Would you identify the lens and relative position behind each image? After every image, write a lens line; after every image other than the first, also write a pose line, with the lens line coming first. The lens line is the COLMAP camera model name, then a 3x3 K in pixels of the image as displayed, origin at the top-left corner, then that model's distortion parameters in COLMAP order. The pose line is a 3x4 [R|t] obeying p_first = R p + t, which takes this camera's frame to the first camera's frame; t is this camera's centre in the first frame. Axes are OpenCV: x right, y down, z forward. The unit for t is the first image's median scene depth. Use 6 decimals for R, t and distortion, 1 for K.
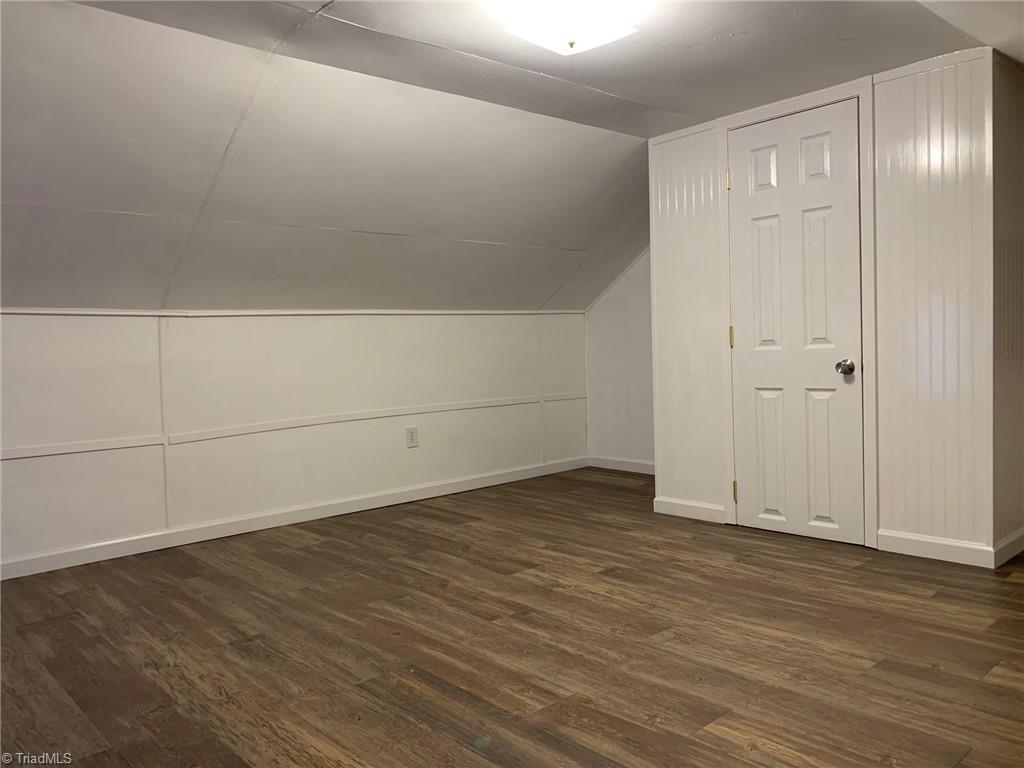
lens RADIAL K [[793.2, 0, 517.3], [0, 793.2, 388.0], [0, 0, 1]] dist [0.024900, -0.037582]
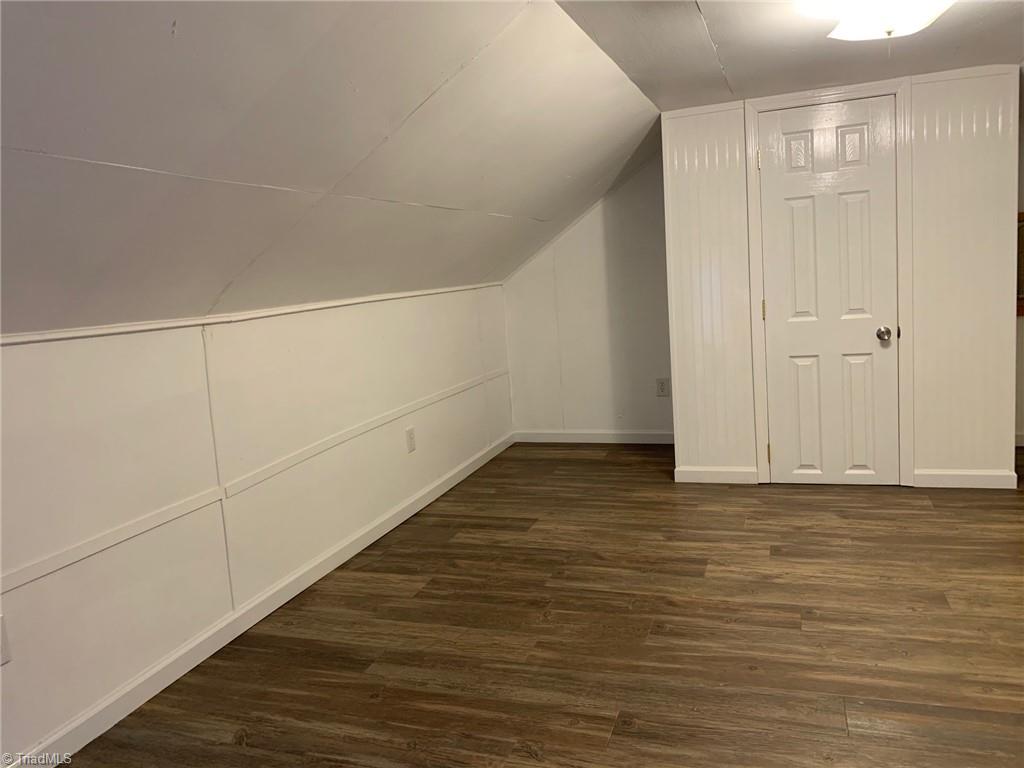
lens RADIAL K [[793.2, 0, 511.8], [0, 793.2, 375.7], [0, 0, 1]] dist [0.024900, -0.037582]
pose [[0.871779, -0.093718, 0.480852, -0.656590], [0.068526, 0.995209, 0.069731, -0.089177], [-0.485083, -0.027839, 0.874025, 0.280530]]
